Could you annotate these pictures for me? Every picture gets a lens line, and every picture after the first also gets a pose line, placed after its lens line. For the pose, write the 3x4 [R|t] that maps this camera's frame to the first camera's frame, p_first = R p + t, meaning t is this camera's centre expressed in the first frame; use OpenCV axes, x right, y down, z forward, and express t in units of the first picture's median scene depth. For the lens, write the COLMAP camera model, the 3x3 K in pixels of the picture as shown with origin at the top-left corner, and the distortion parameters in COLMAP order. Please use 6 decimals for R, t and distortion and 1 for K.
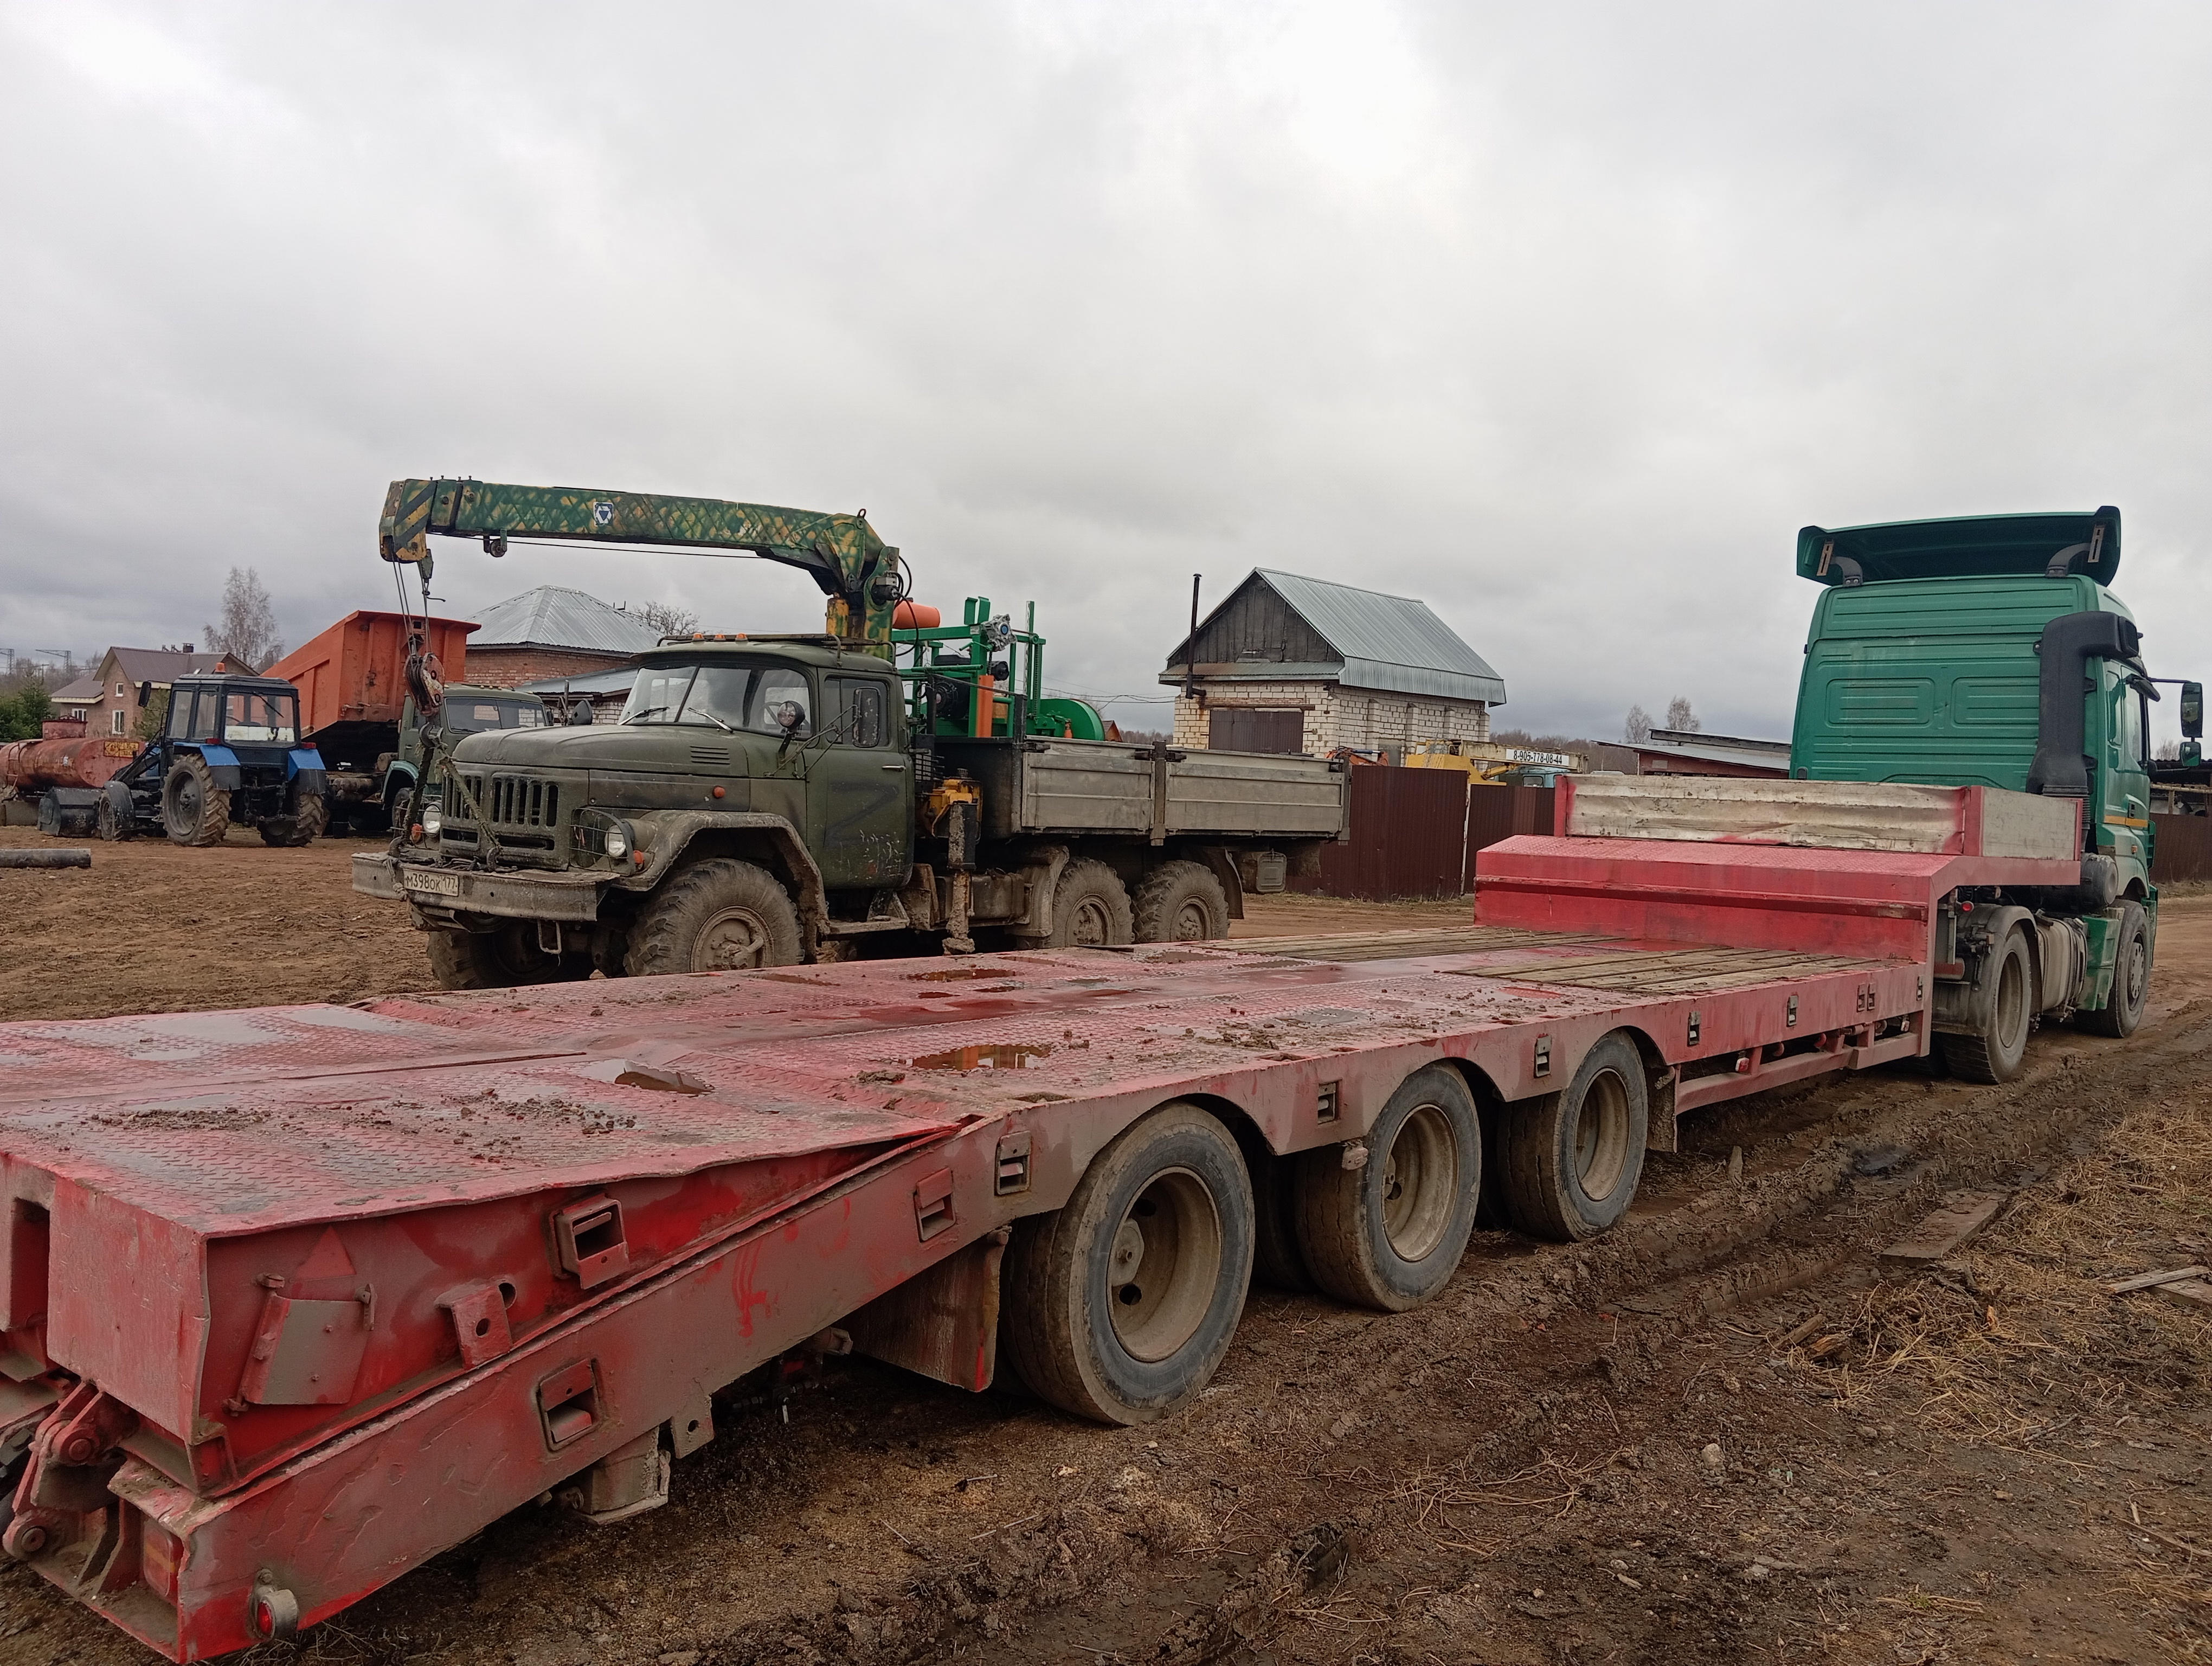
lens RADIAL K [[1835.0, 0, 1108.8], [0, 1835.0, 827.3], [0, 0, 1]] dist [0.065661, -0.101743]
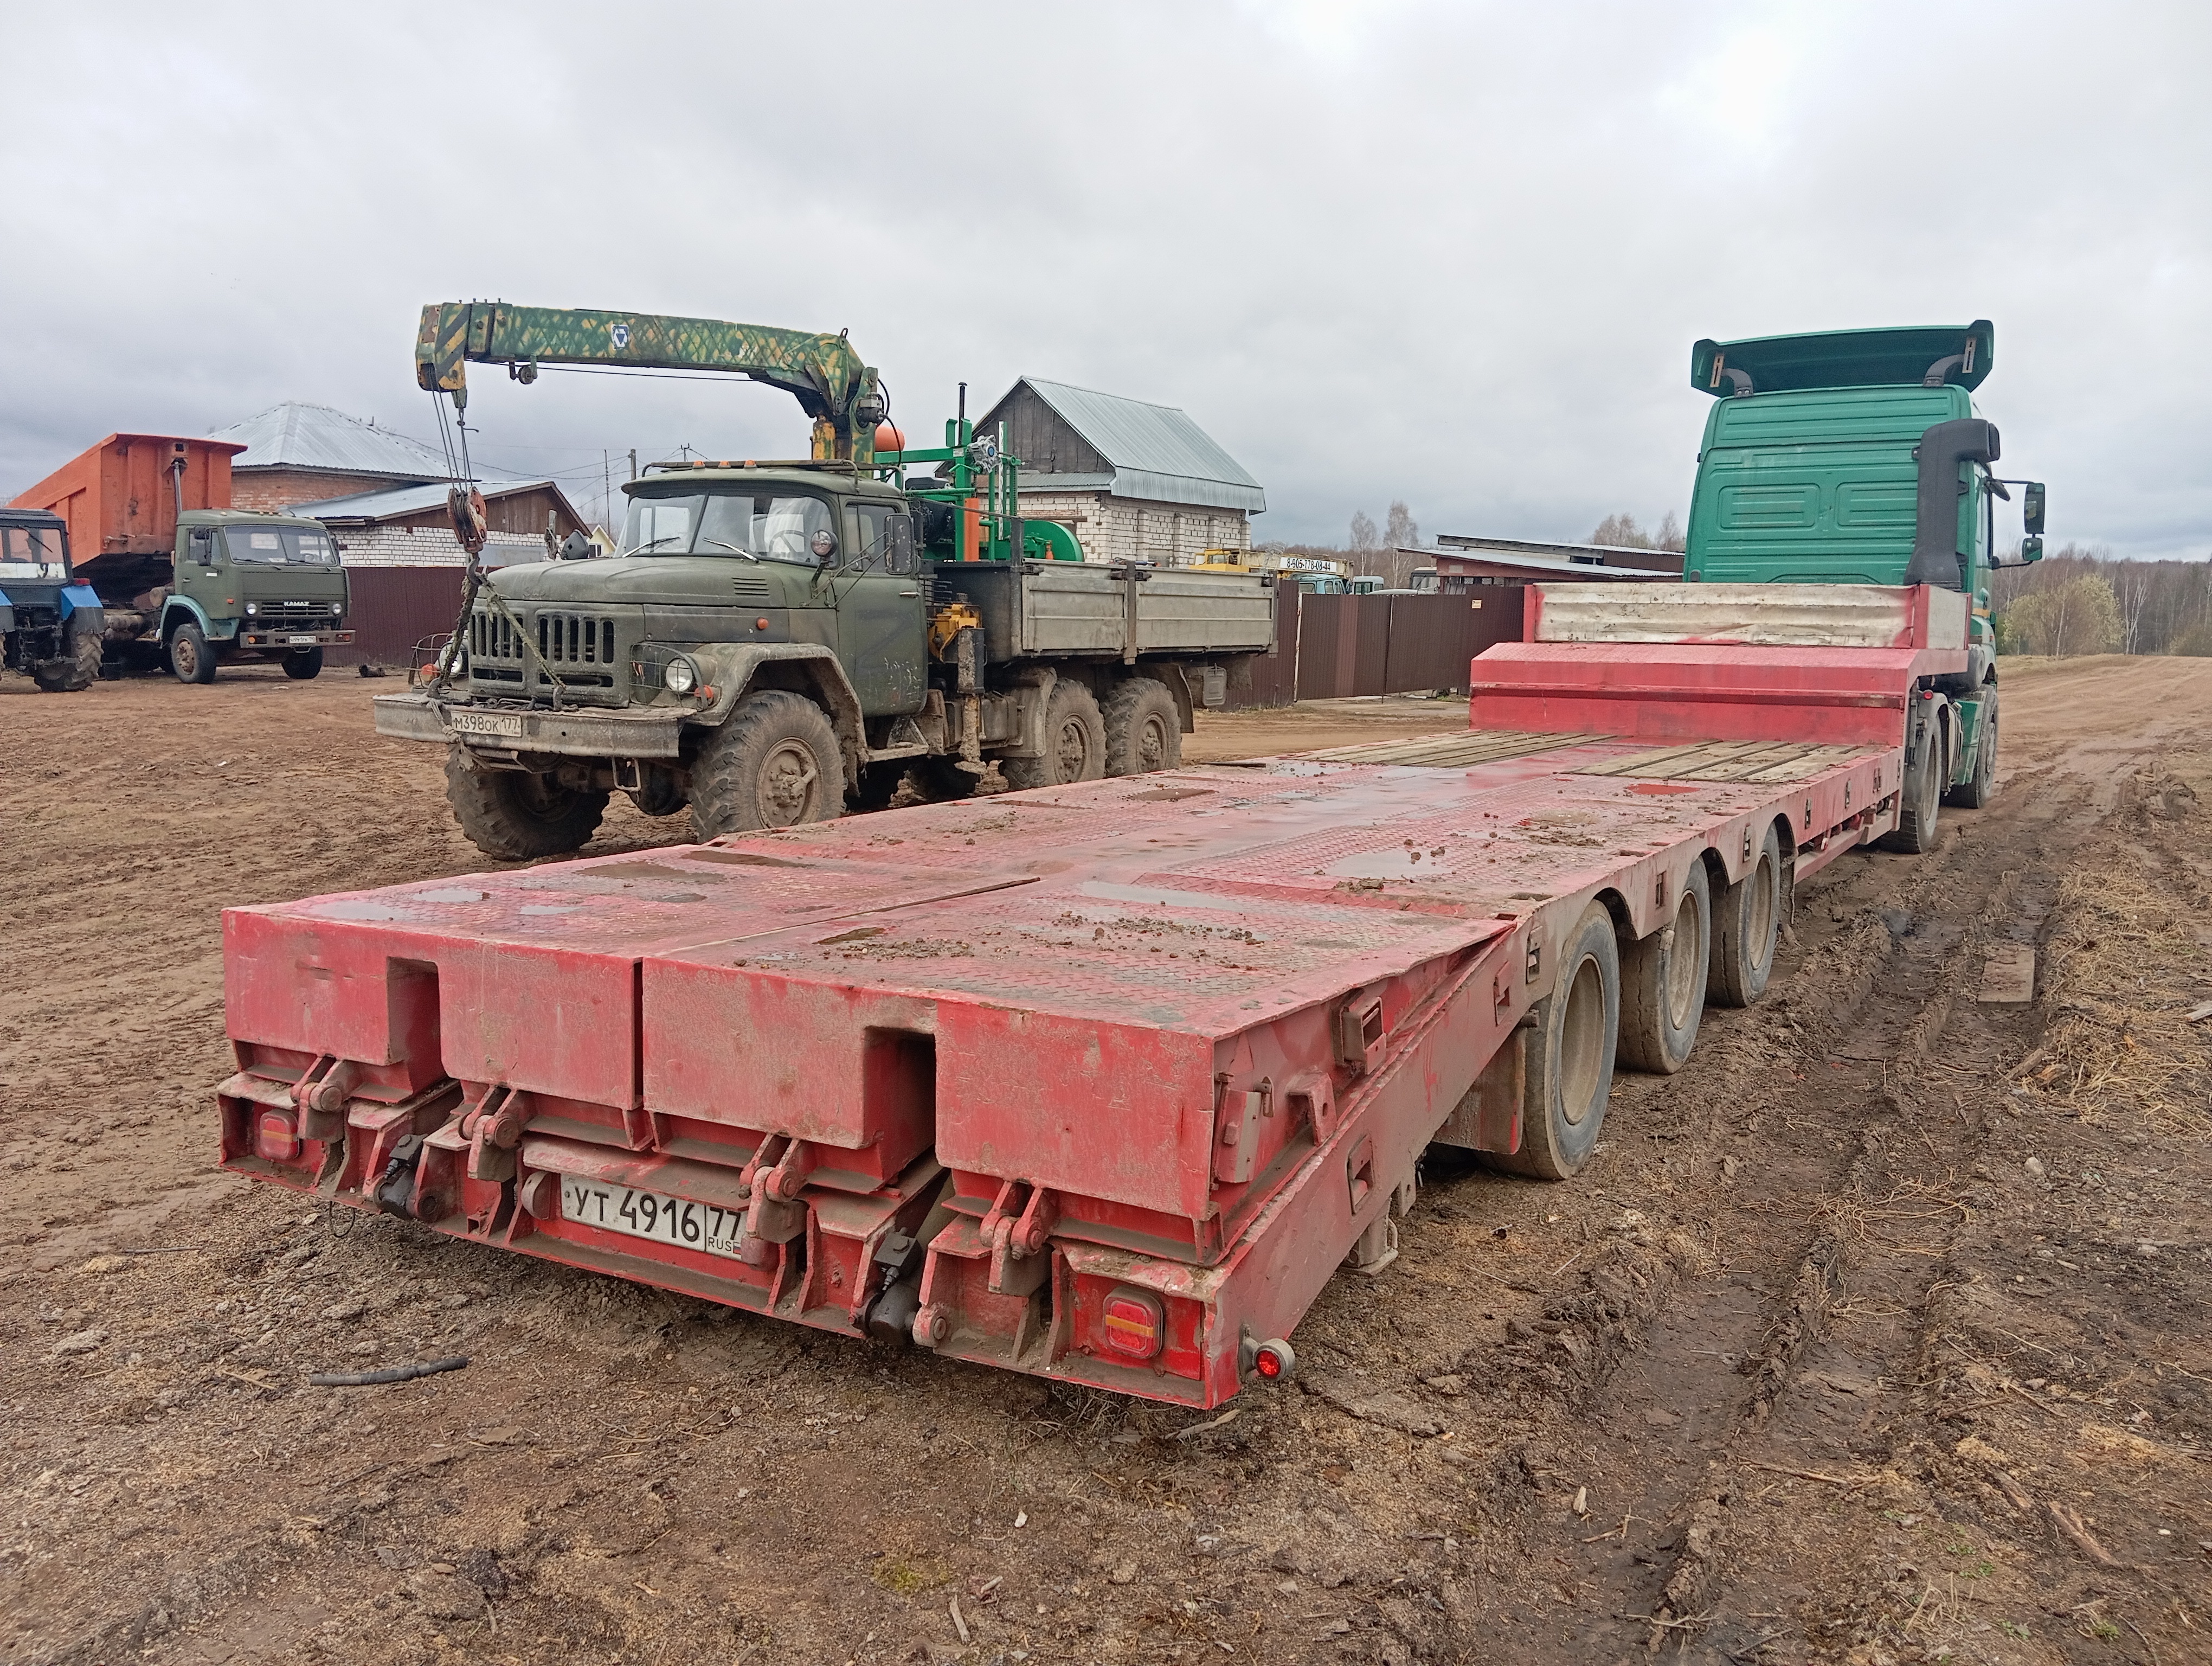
lens RADIAL K [[1835.0, 0, 1114.7], [0, 1835.0, 840.4], [0, 0, 1]] dist [0.065661, -0.101743]
pose [[0.987337, -0.045976, 0.151825, -0.162390], [0.029312, 0.993474, 0.110227, -0.006144], [-0.155902, -0.104381, 0.982242, -0.019166]]
